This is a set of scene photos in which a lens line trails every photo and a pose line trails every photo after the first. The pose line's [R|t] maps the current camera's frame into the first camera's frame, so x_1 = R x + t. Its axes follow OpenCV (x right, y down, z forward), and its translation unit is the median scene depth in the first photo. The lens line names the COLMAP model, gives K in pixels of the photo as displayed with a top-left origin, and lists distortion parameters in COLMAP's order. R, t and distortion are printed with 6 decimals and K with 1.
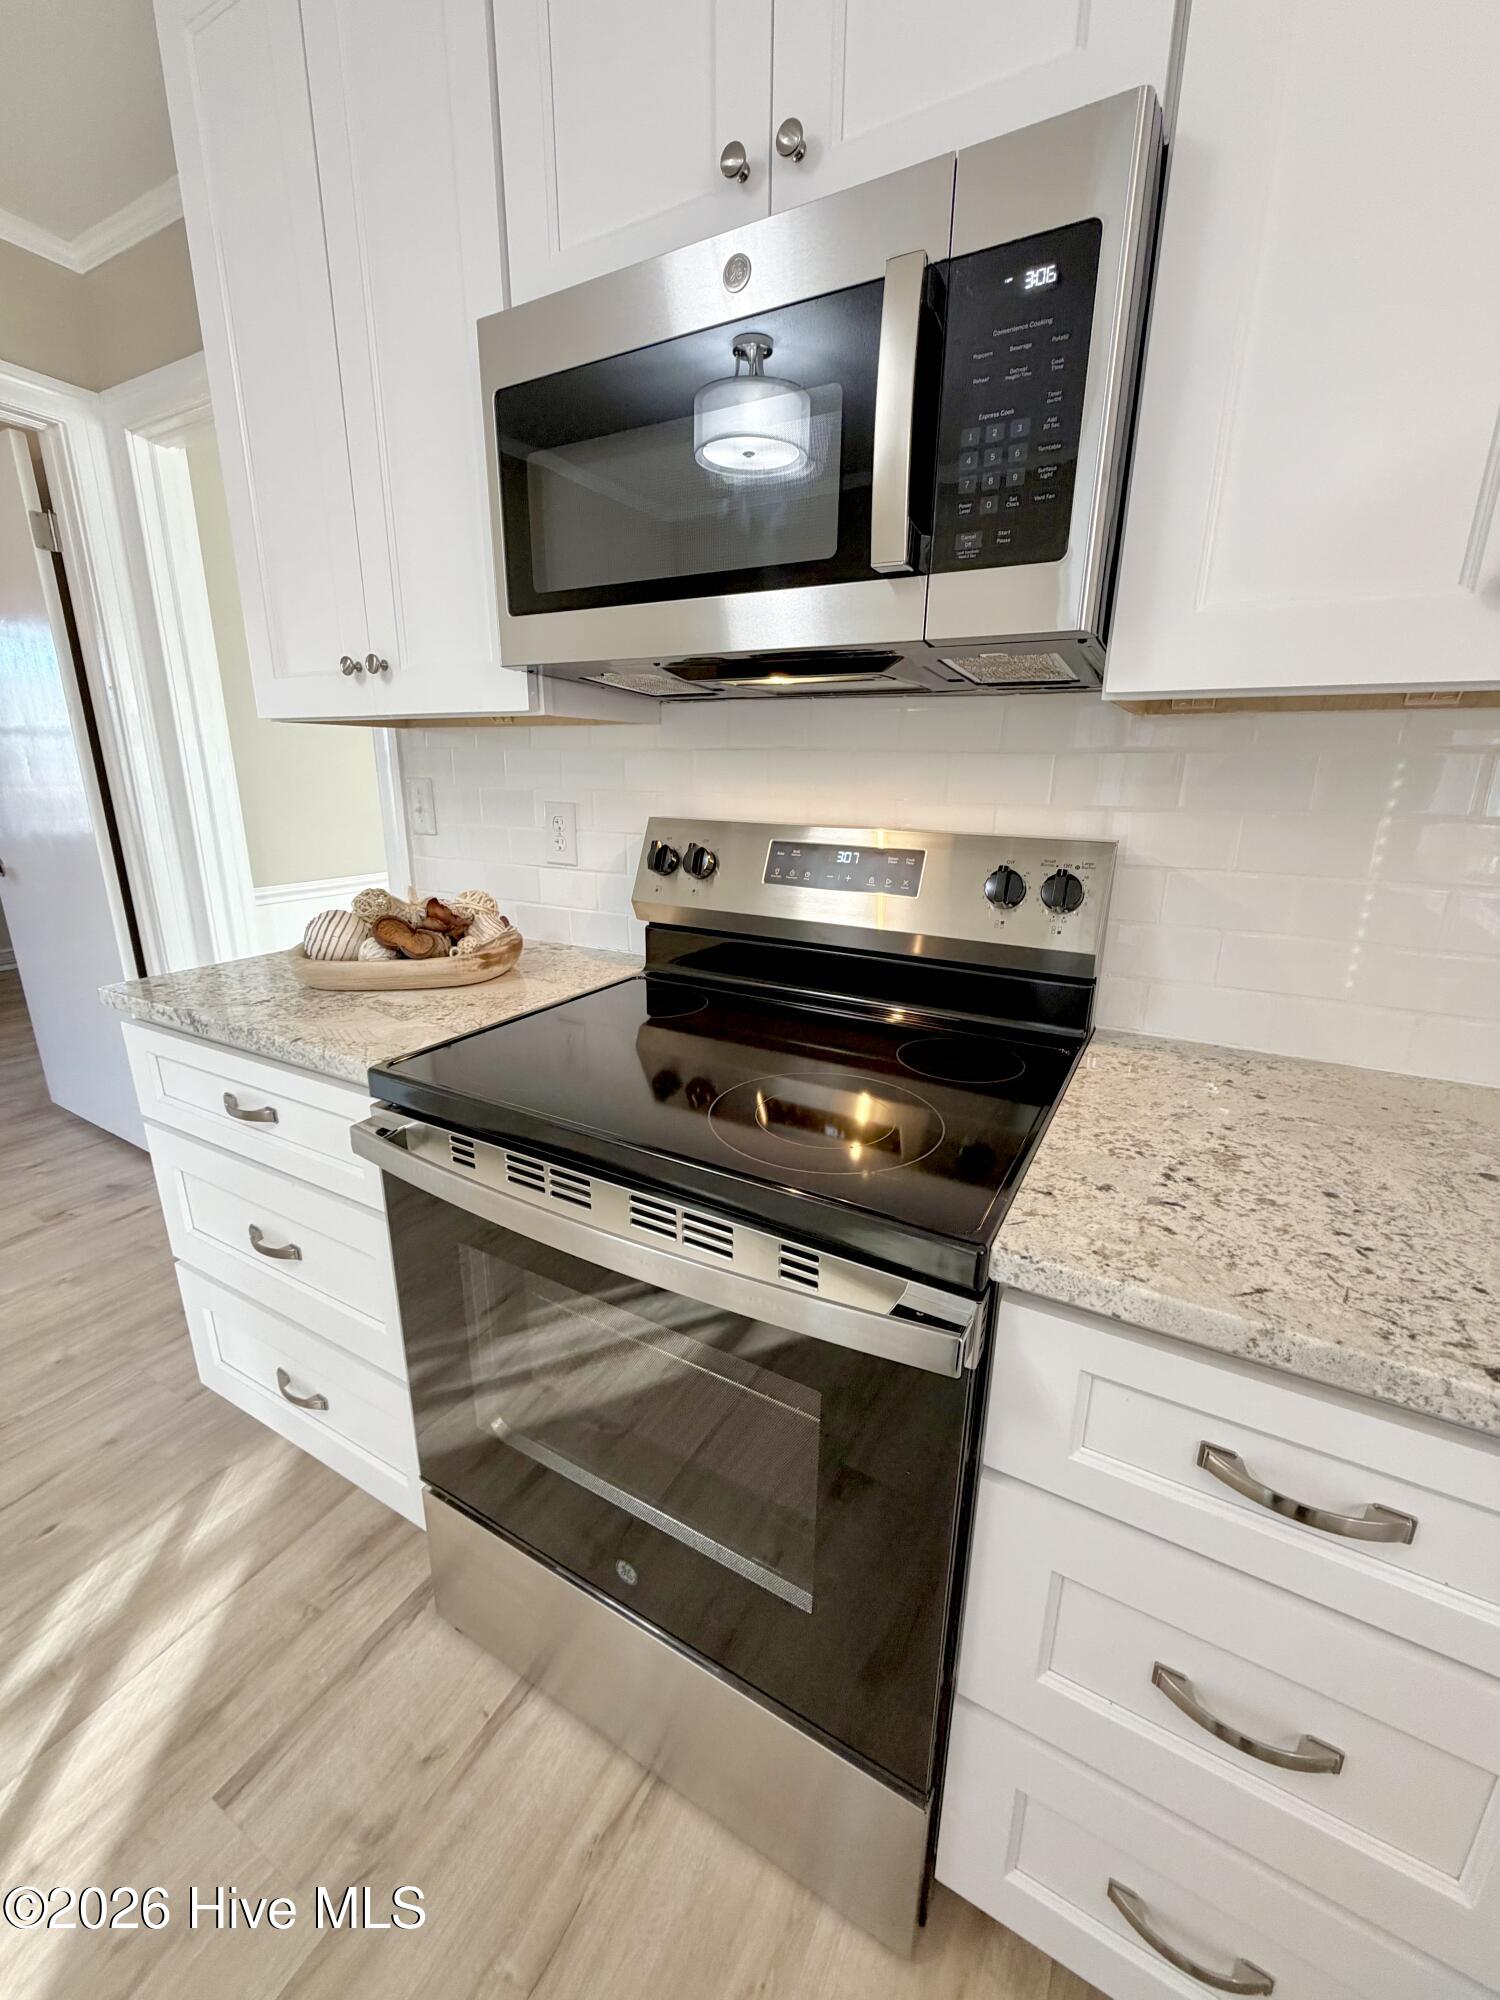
lens RADIAL K [[808.7, 0, 750.0], [0, 808.7, 1000.0], [0, 0, 1]] dist [-0.001110, -0.000224]
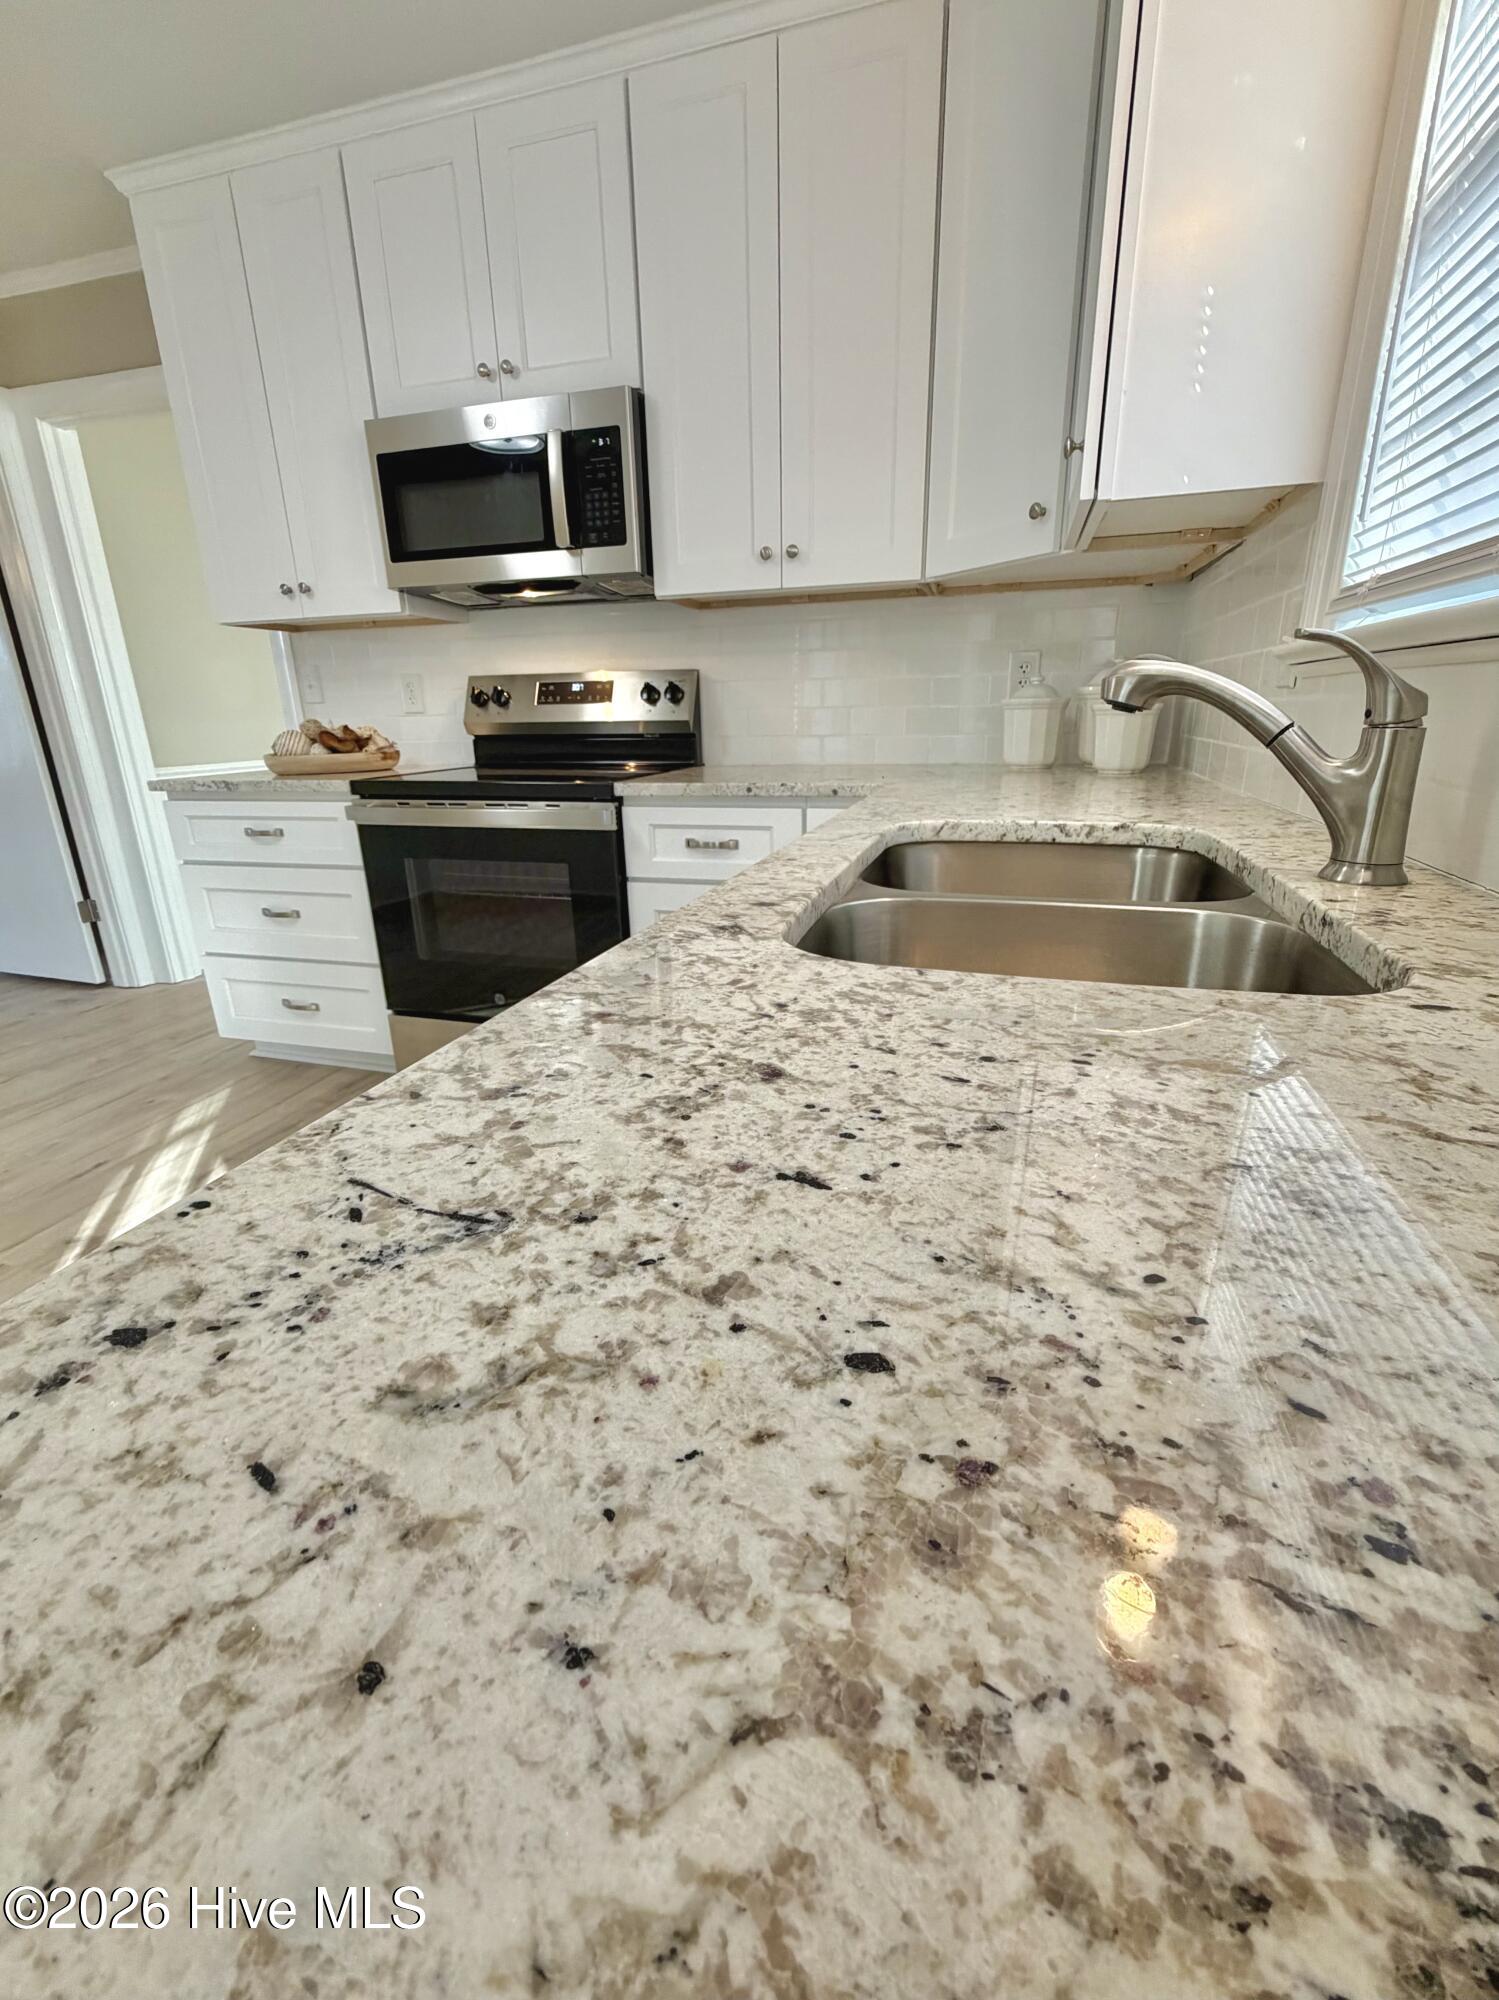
lens RADIAL K [[851.5, 0, 749.5], [0, 851.5, 1000.0], [0, 0, 1]] dist [-0.000147, 0.000154]
pose [[0.975290, -0.099233, 0.197387, 0.047766], [0.090263, 0.994455, 0.053956, 0.543314], [-0.201647, -0.034806, 0.978840, -1.224042]]
